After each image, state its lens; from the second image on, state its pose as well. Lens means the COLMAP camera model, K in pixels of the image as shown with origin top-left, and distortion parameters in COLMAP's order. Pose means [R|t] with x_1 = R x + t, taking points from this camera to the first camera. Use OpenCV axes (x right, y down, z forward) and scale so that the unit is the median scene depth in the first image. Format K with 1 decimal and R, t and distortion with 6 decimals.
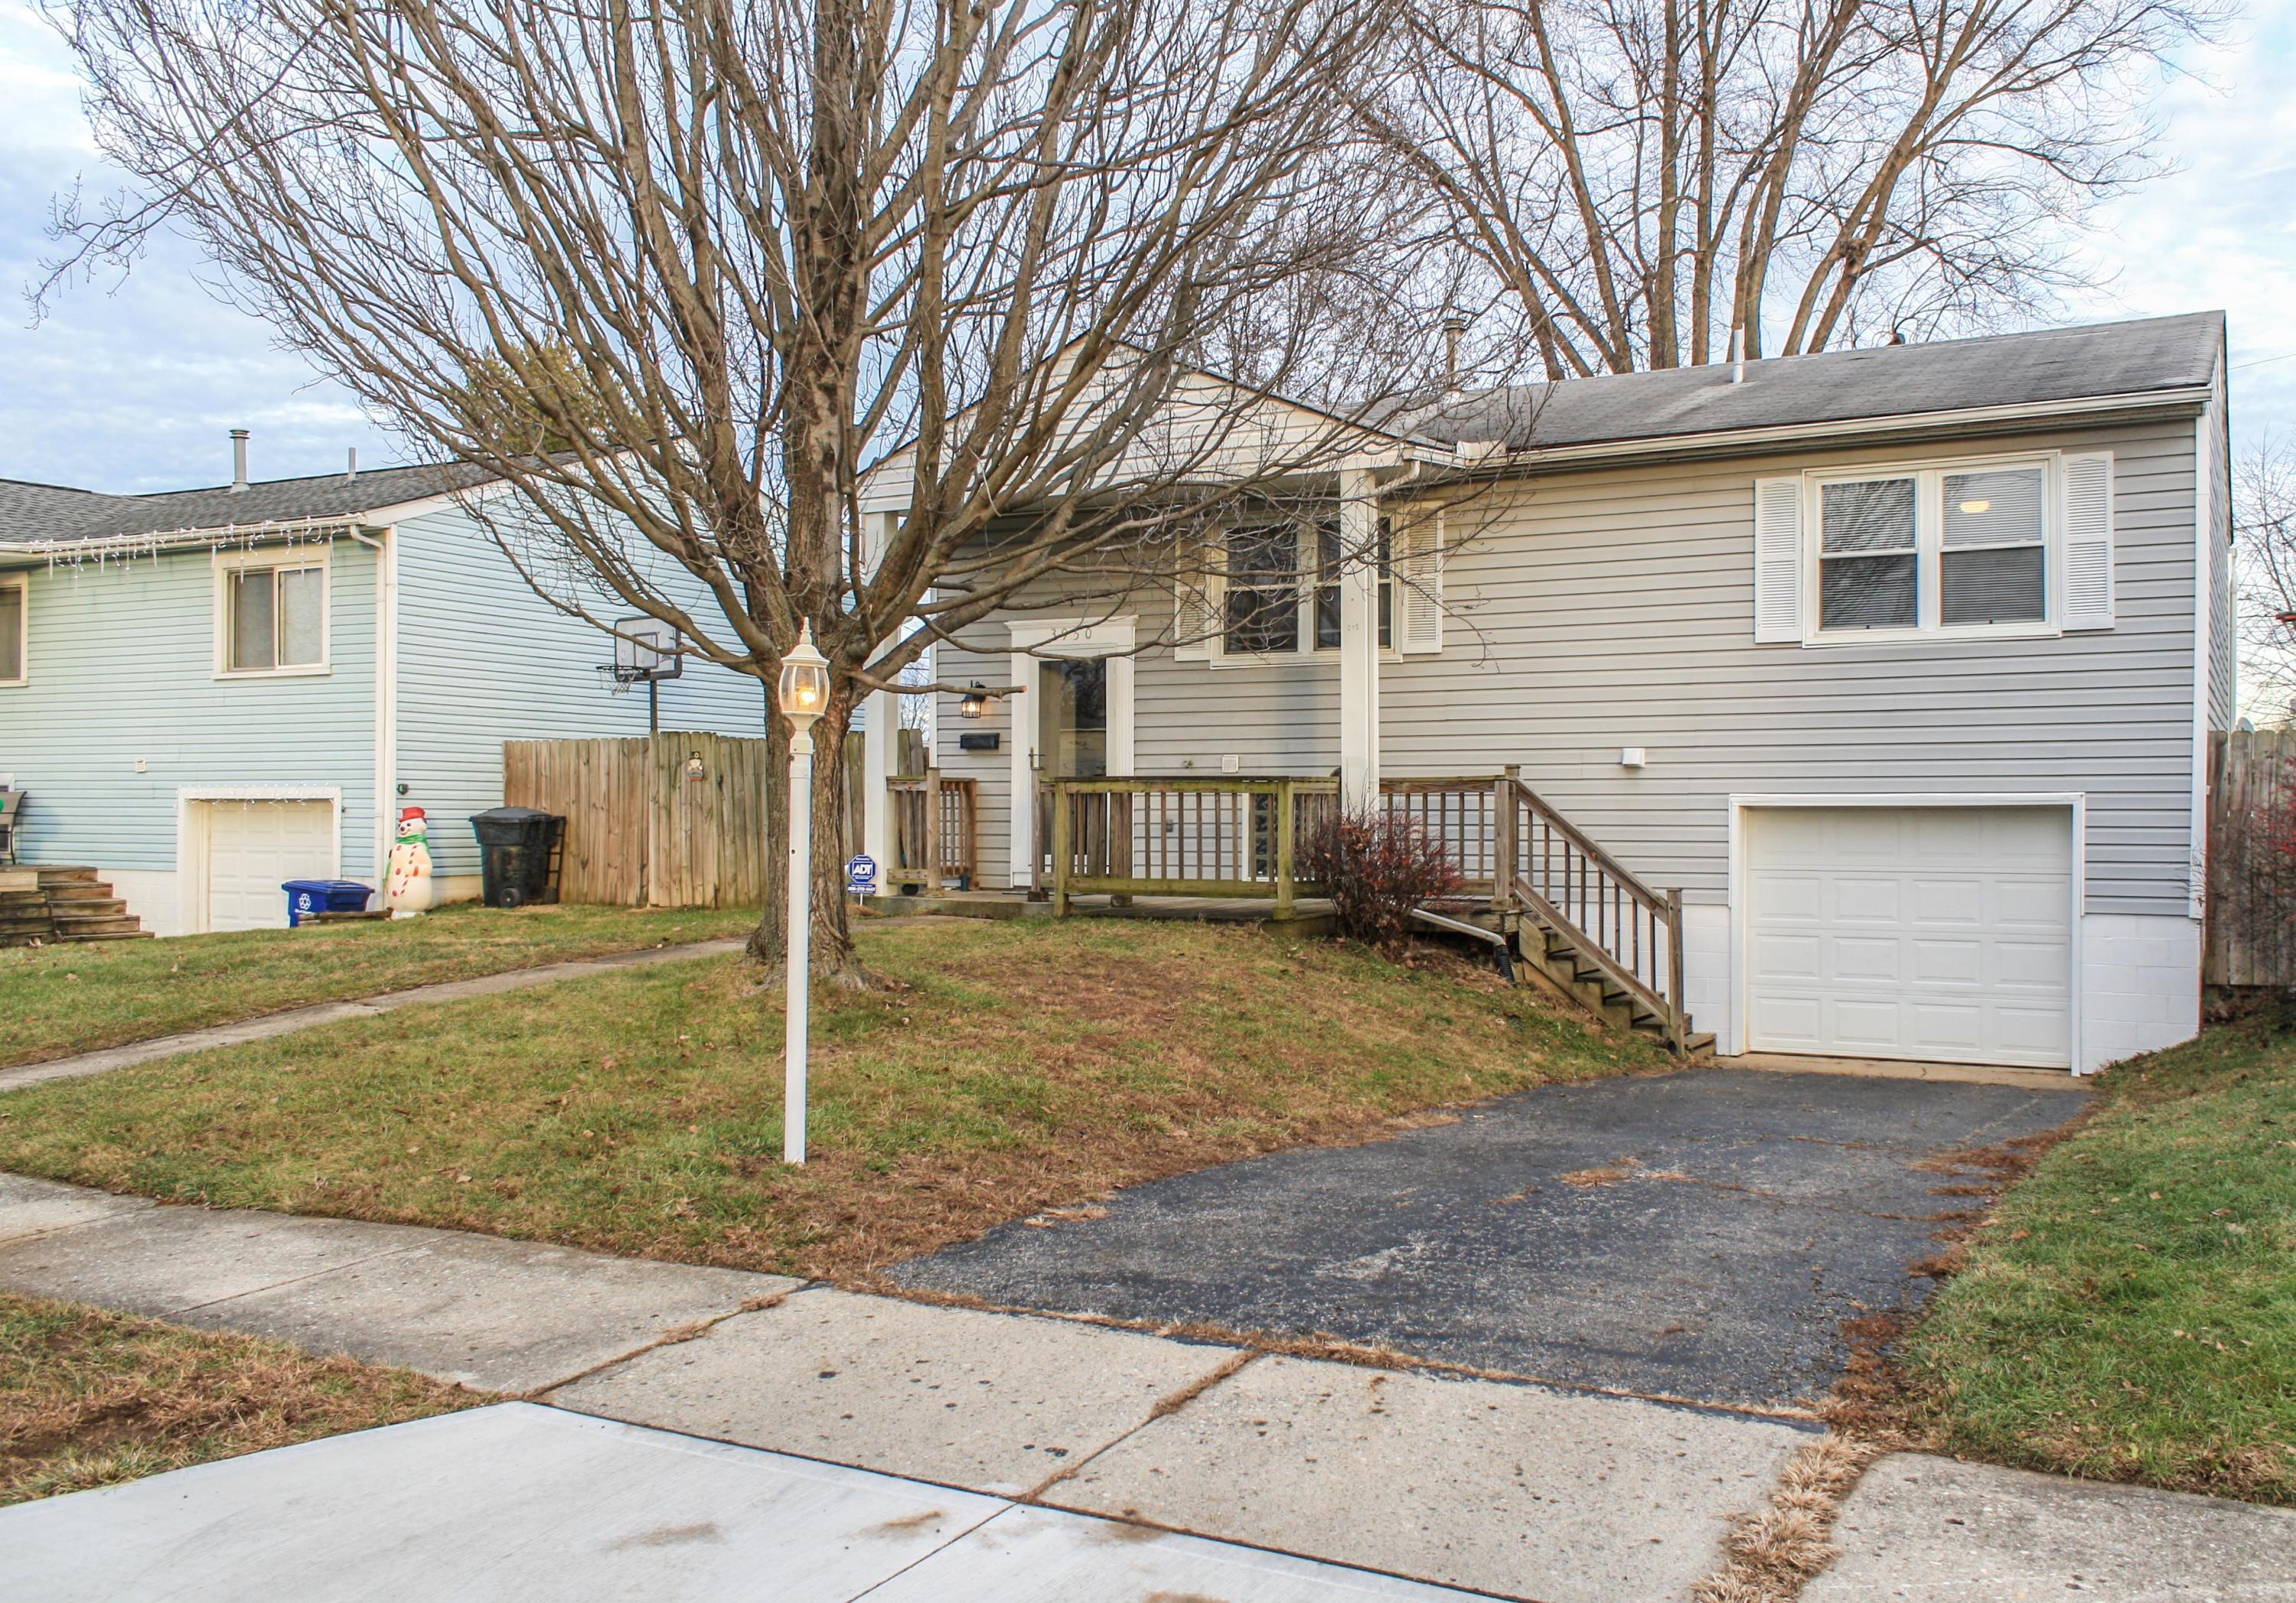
lens RADIAL K [[2093.7, 0, 1153.9], [0, 2093.7, 819.0], [0, 0, 1]] dist [0.022437, -0.016270]
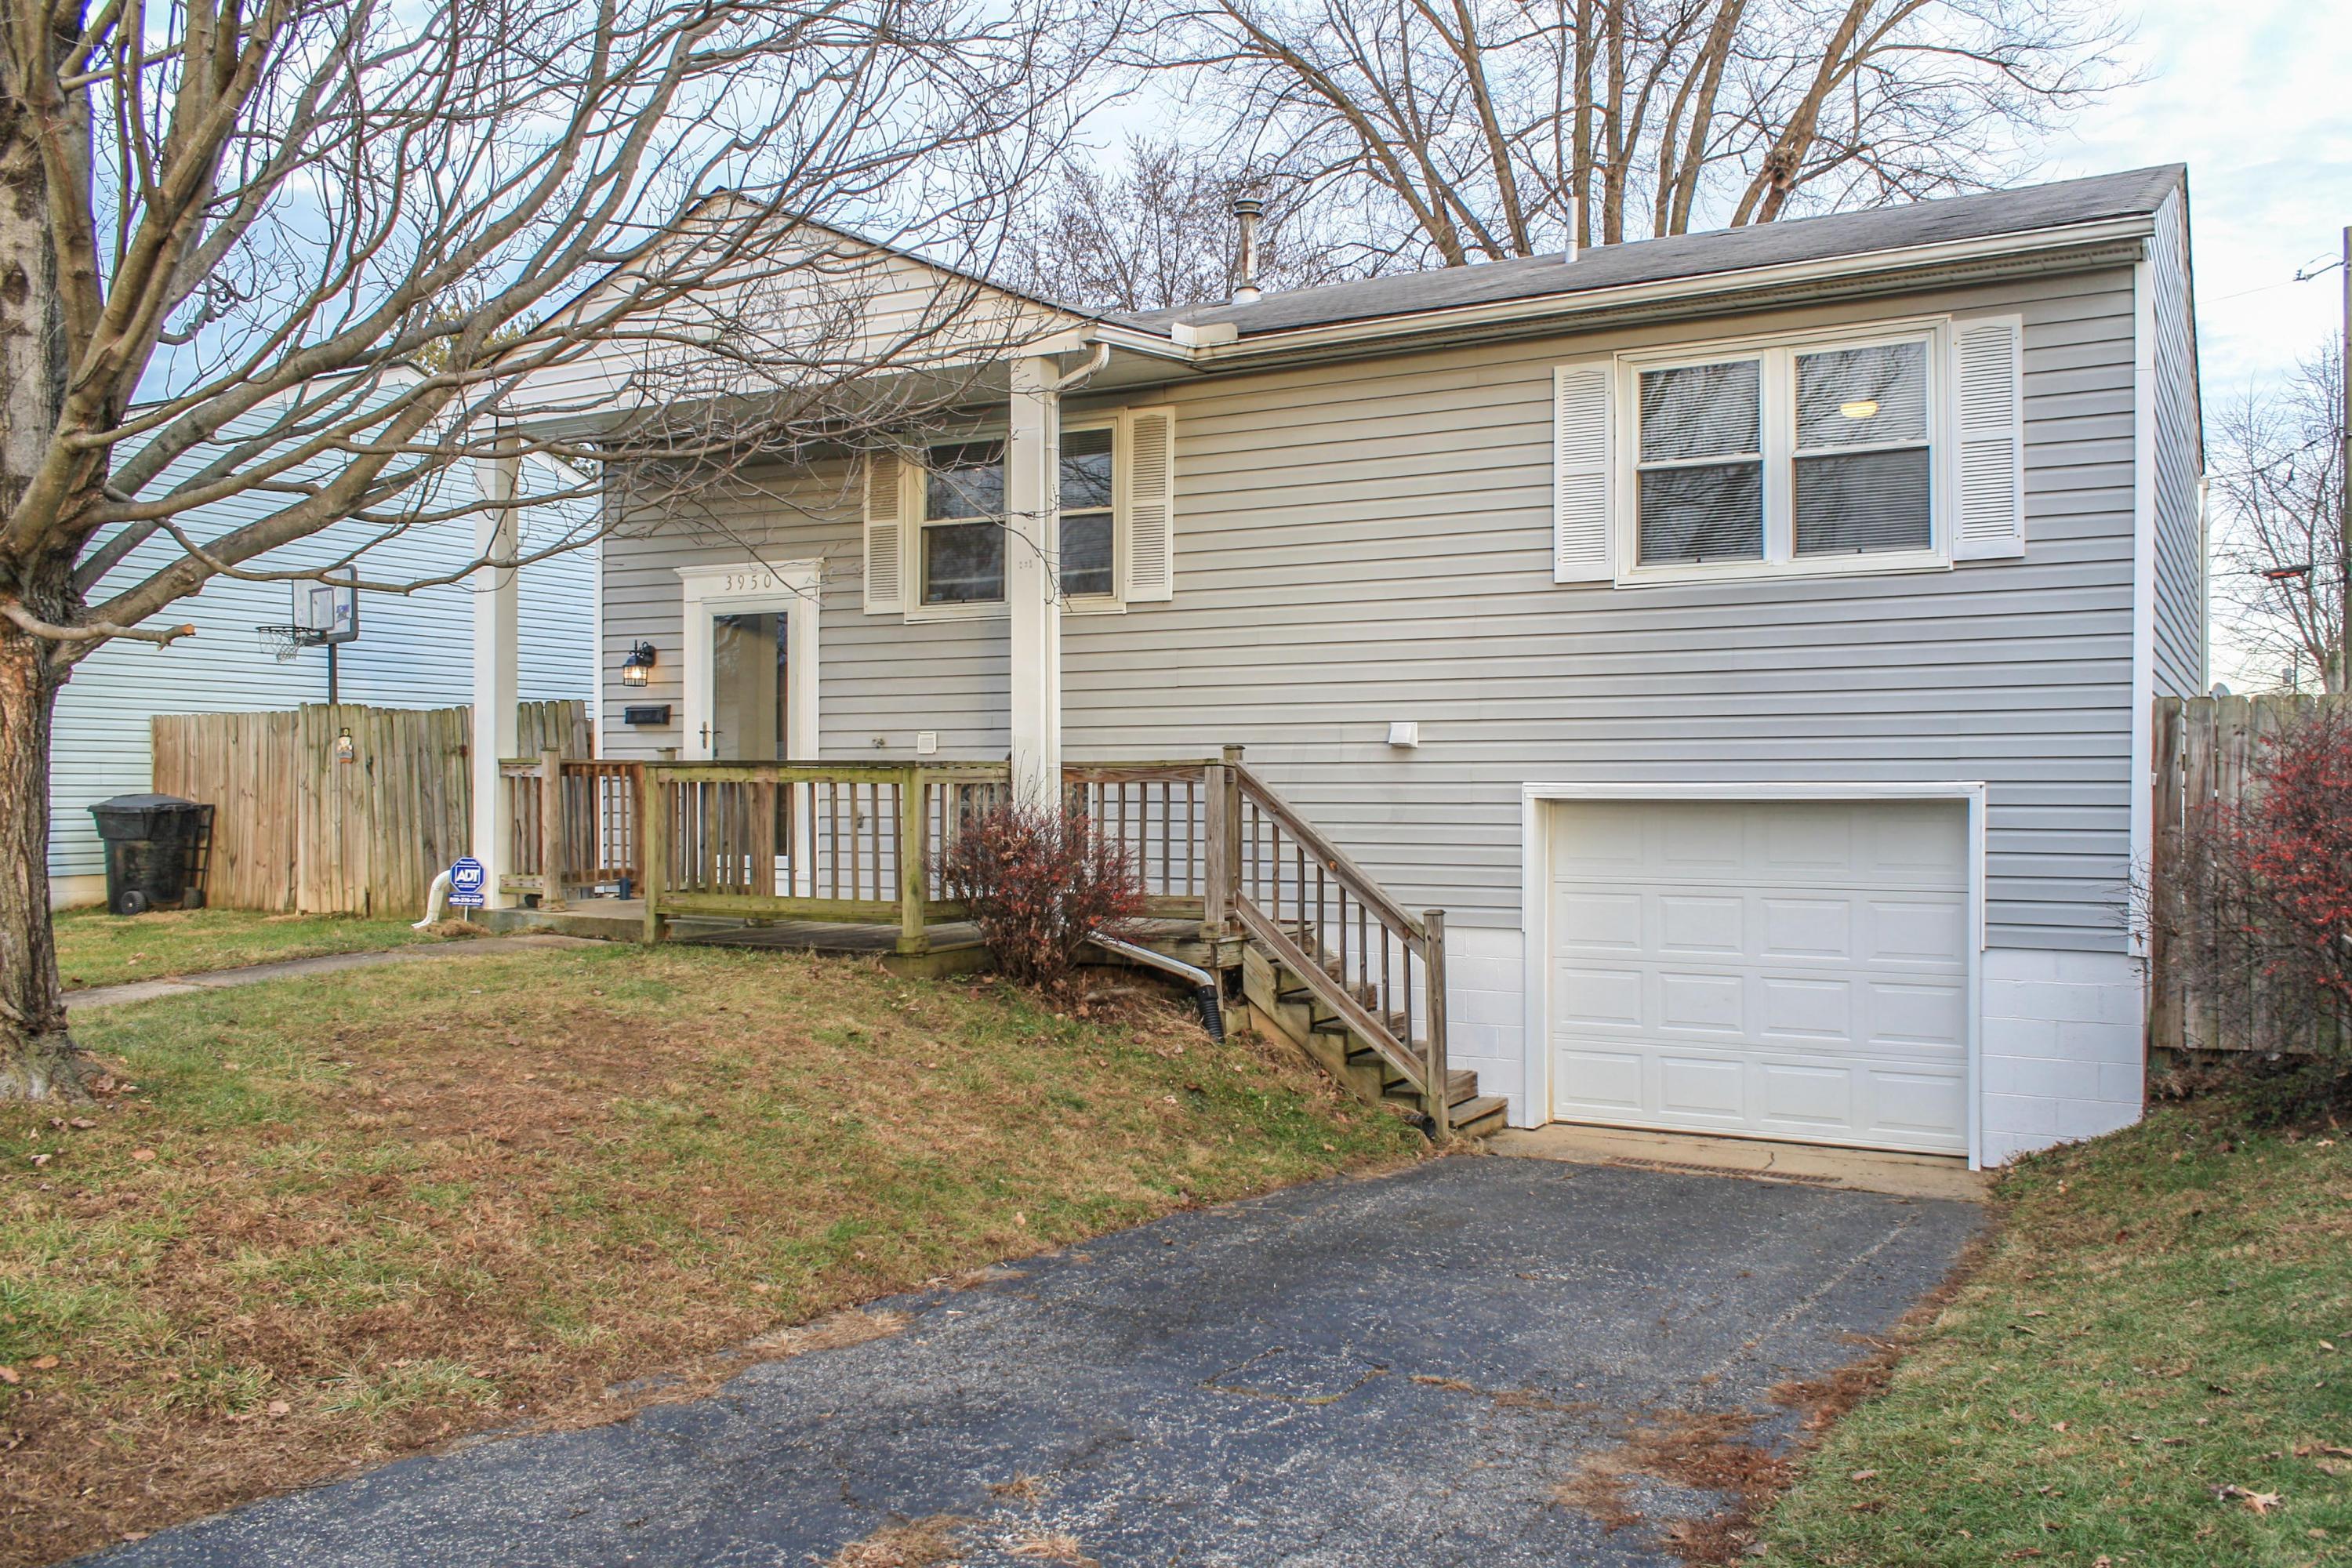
lens RADIAL K [[1981.5, 0, 1162.4], [0, 1981.5, 775.6], [0, 0, 1]] dist [0.027619, -0.008279]
pose [[0.999854, -0.001710, -0.016984, 0.158126], [0.001607, 0.999980, -0.006071, -0.010372], [0.016994, 0.006043, 0.999837, 0.283816]]
